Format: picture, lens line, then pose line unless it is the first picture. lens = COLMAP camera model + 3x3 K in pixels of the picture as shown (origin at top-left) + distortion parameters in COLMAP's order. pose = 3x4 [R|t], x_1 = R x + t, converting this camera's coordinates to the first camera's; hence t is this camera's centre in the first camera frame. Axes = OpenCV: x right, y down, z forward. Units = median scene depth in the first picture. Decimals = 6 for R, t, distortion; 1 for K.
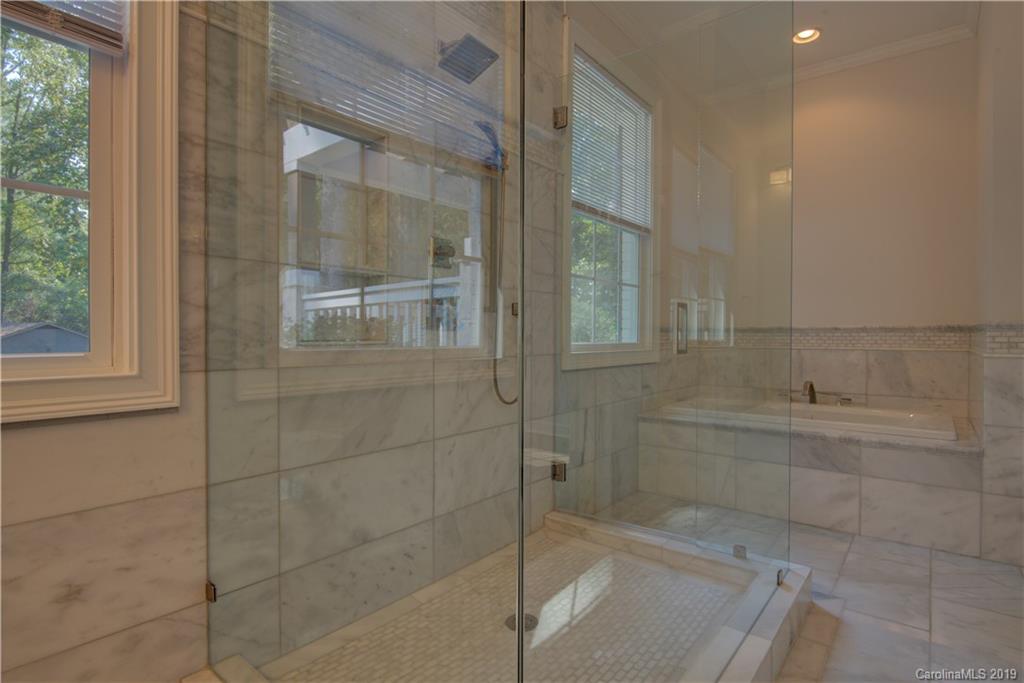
lens RADIAL K [[515.9, 0, 515.2], [0, 515.9, 338.1], [0, 0, 1]] dist [-0.008464, -0.006198]
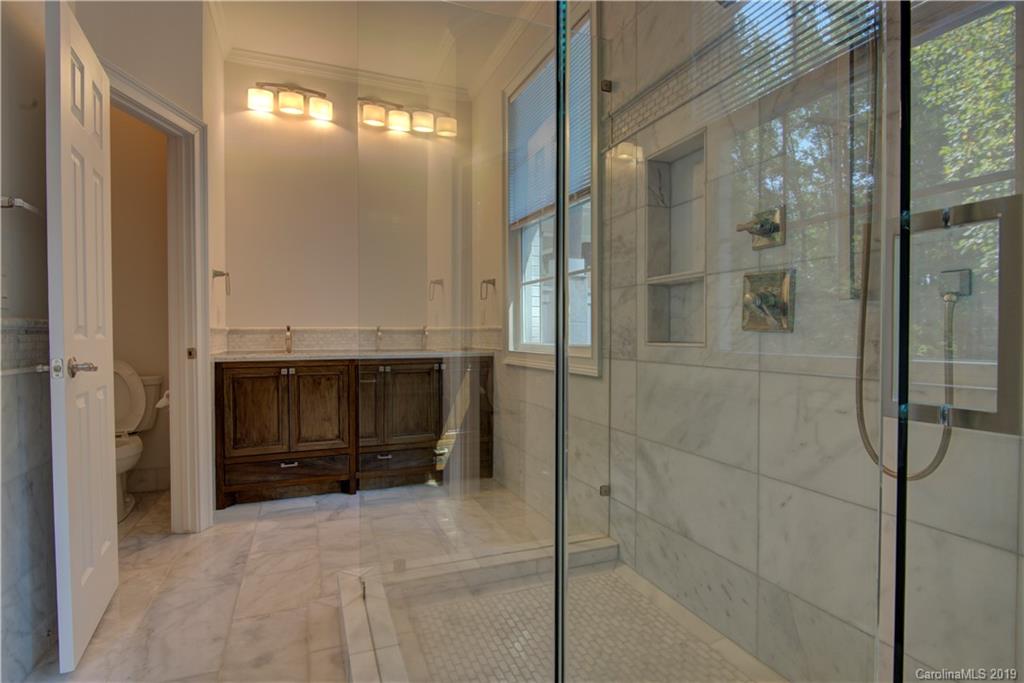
lens RADIAL K [[515.9, 0, 510.7], [0, 515.9, 339.8], [0, 0, 1]] dist [-0.008464, -0.006198]
pose [[-0.486727, 0.009948, -0.873497, 0.725068], [-0.005416, 0.999882, 0.014406, -0.013779], [0.873537, 0.011742, -0.486616, 1.096800]]
